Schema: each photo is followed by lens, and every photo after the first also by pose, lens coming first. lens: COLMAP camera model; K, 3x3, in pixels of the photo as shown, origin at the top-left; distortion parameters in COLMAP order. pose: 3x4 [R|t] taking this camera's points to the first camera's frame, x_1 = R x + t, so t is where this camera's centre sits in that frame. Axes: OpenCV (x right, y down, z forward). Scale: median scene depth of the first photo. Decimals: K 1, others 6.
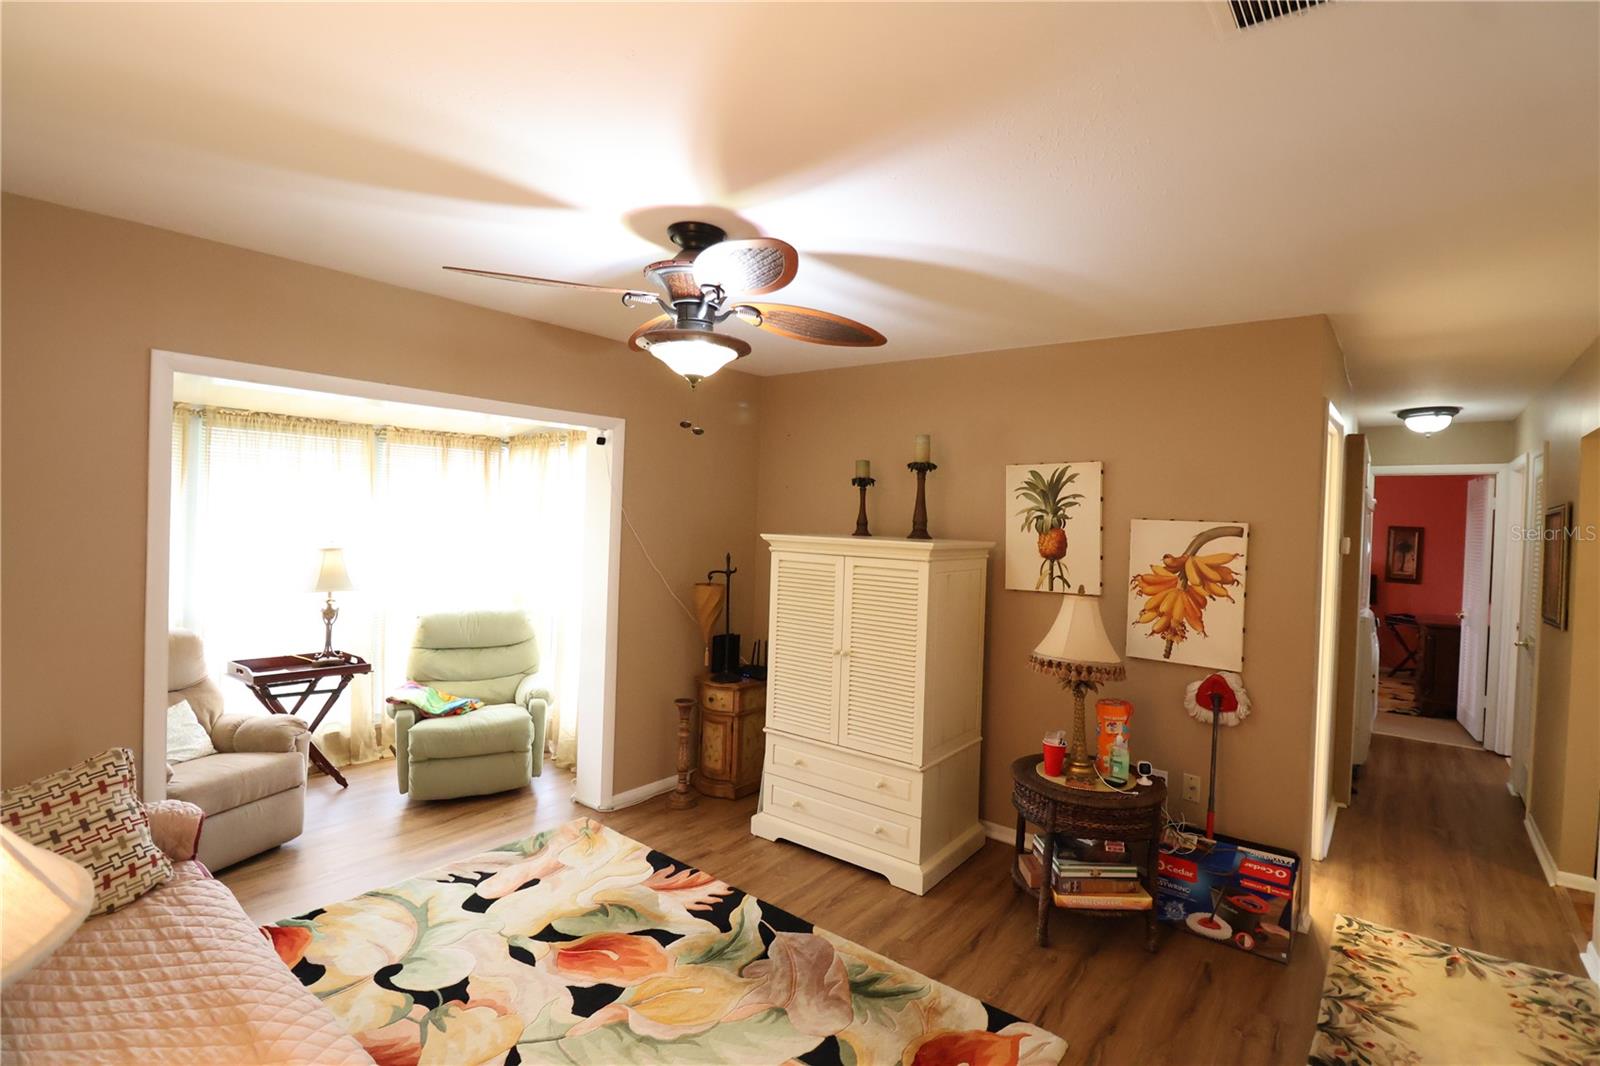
lens RADIAL K [[738.2, 0, 827.6], [0, 738.2, 526.1], [0, 0, 1]] dist [0.001844, -0.016842]
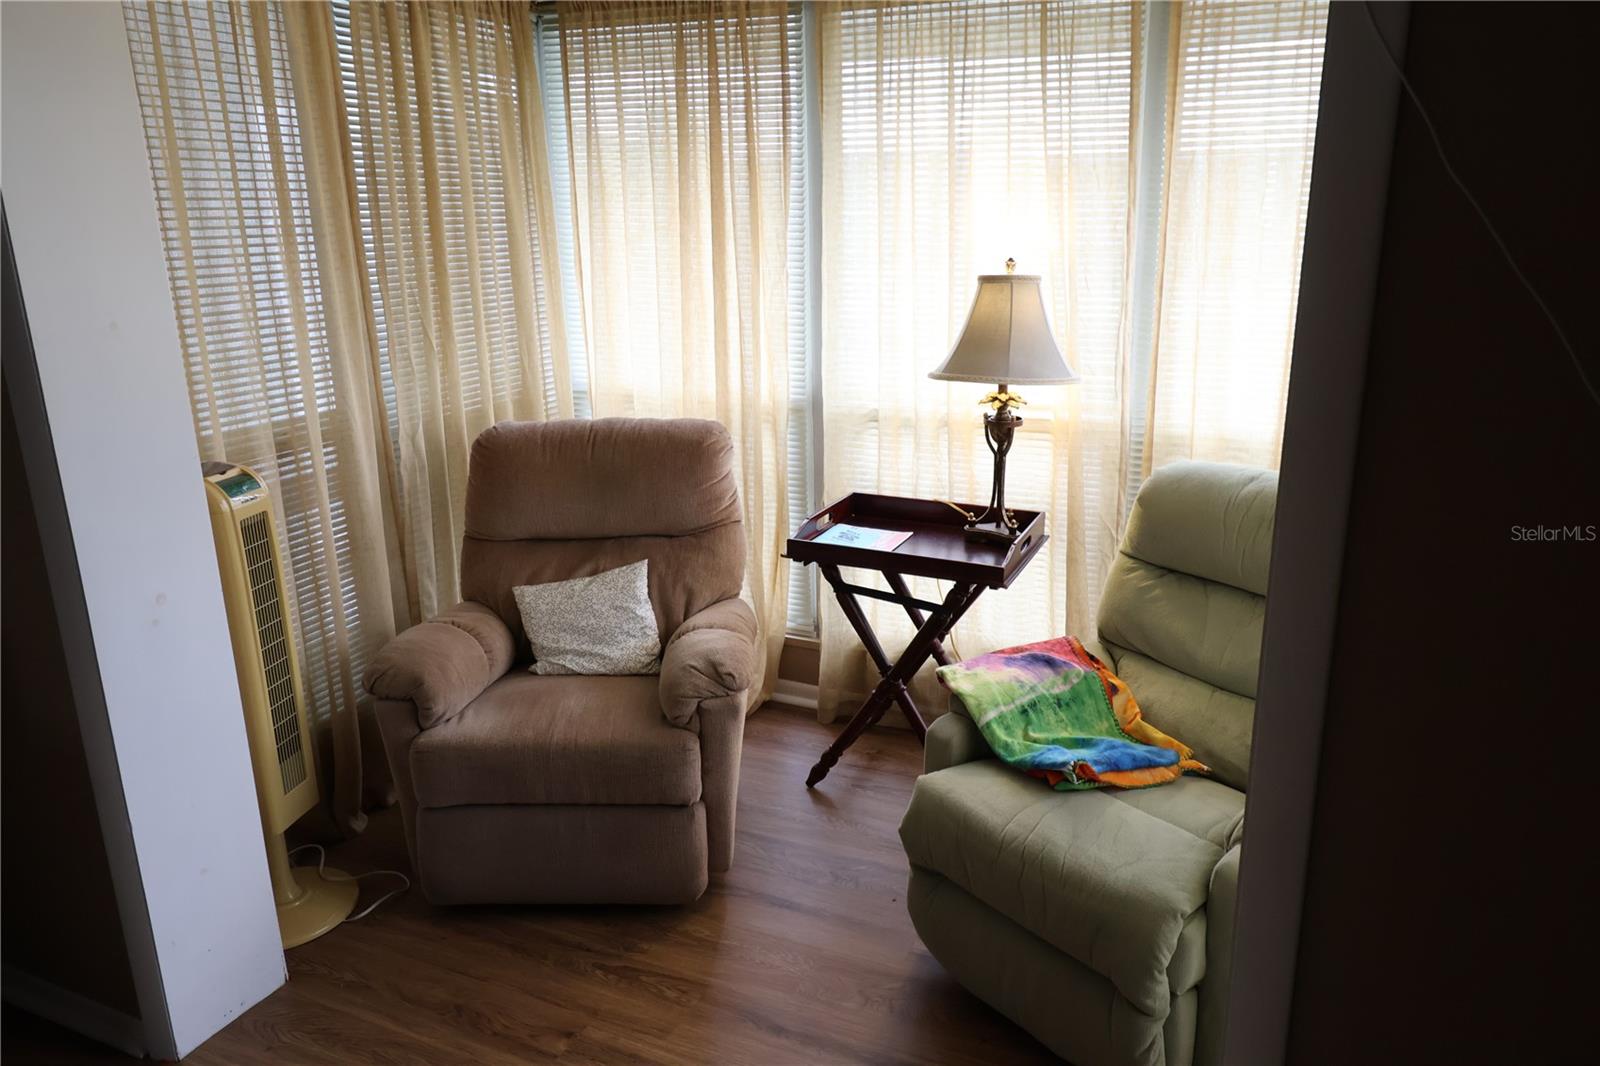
lens RADIAL K [[1105.8, 0, 800.0], [0, 1105.8, 533.0], [0, 0, 1]] dist [0.001185, 0.000379]
pose [[0.221744, 0.255544, -0.941024, -0.096981], [0.020044, 0.963651, 0.266412, 0.003409], [0.974899, -0.077937, 0.208561, 1.016365]]
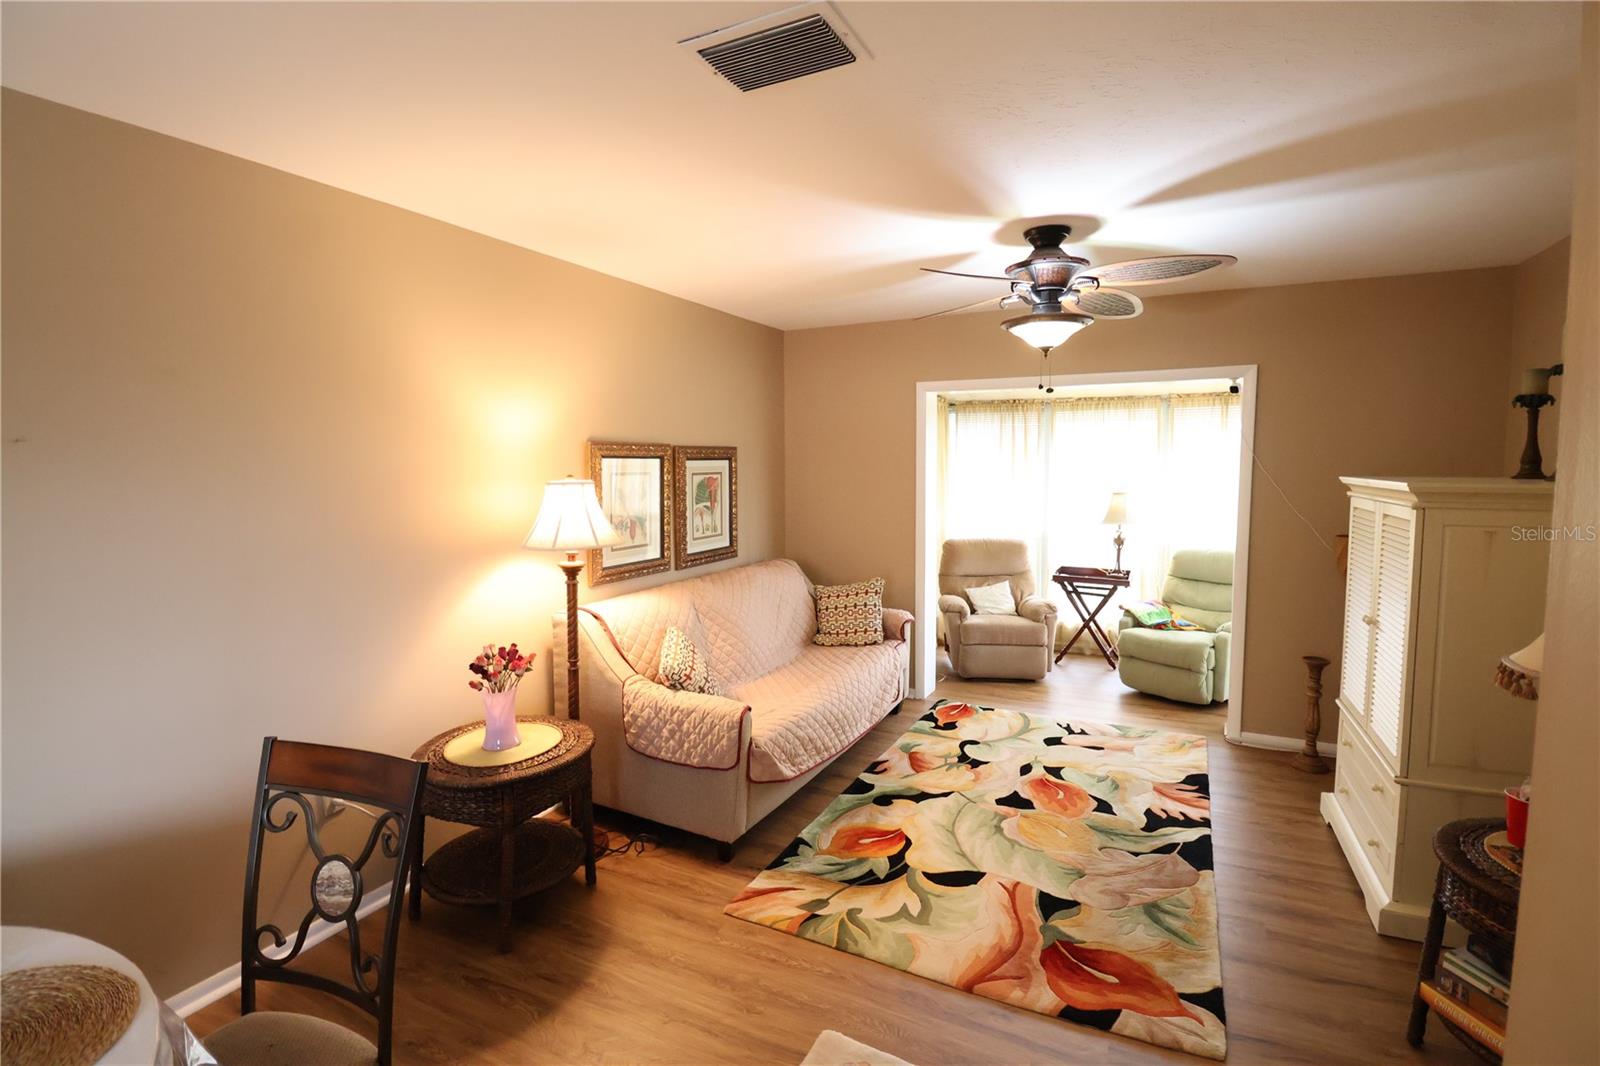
lens RADIAL K [[738.2, 0, 827.6], [0, 738.2, 526.1], [0, 0, 1]] dist [0.001844, -0.016842]
pose [[0.213183, 0.052025, -0.975626, 0.720676], [-0.001306, 0.998596, 0.052965, 0.027348], [0.977011, -0.010017, 0.212951, 0.261171]]
